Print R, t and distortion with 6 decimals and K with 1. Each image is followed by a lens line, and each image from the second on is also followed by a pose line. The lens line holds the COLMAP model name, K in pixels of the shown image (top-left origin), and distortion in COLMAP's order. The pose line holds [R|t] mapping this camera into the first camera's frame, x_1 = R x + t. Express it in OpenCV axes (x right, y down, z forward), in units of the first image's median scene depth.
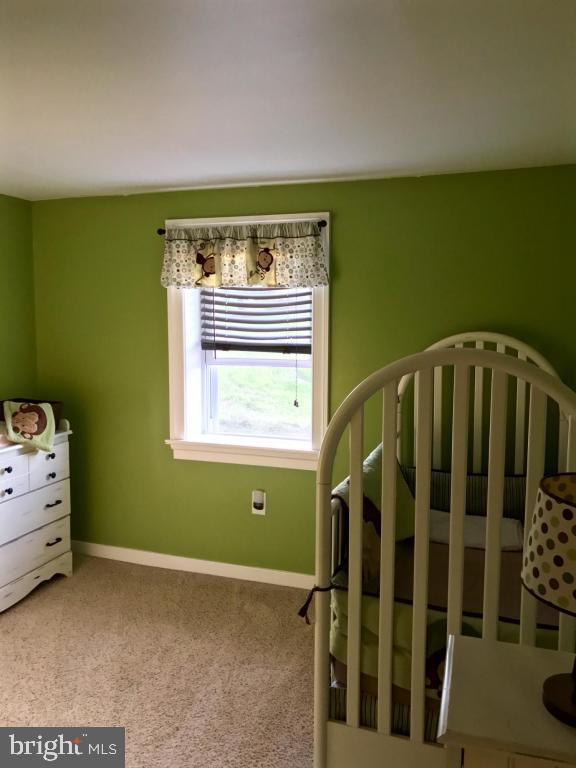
lens RADIAL K [[624.0, 0, 283.4], [0, 624.0, 383.1], [0, 0, 1]] dist [0.036512, -0.046943]
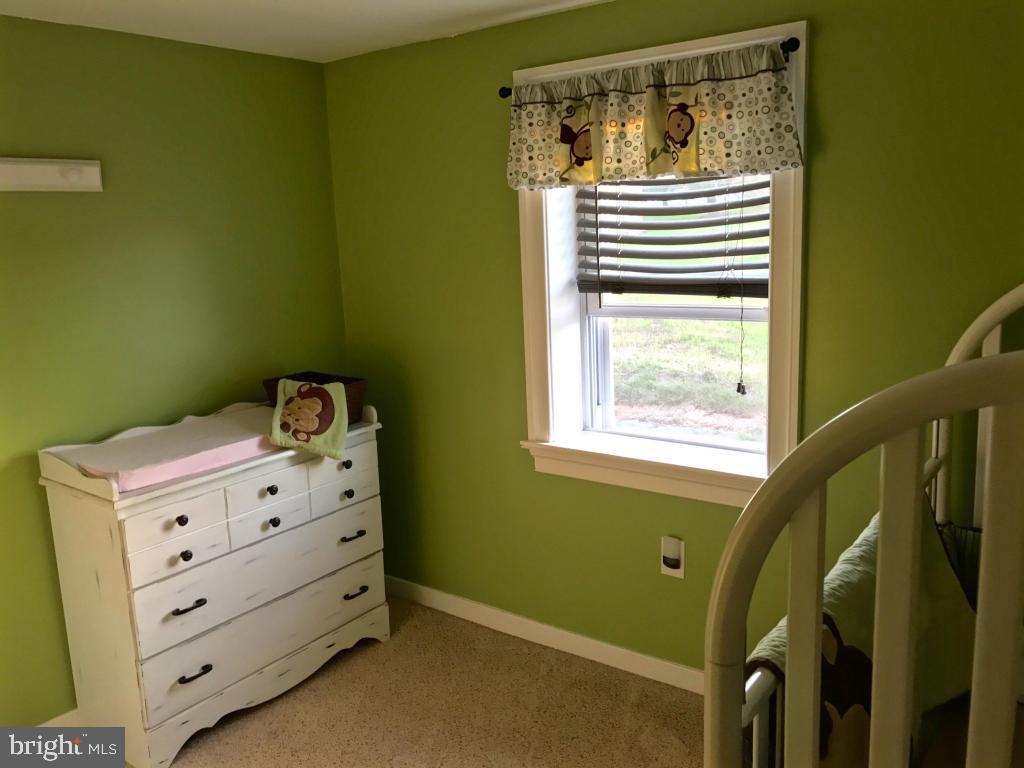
lens RADIAL K [[832.1, 0, 516.8], [0, 832.1, 386.1], [0, 0, 1]] dist [0.036512, -0.046943]
pose [[0.955298, 0.013242, -0.295349, 0.050346], [0.012818, 0.996202, 0.086124, -0.035404], [0.295368, -0.086060, 0.951500, 0.238251]]
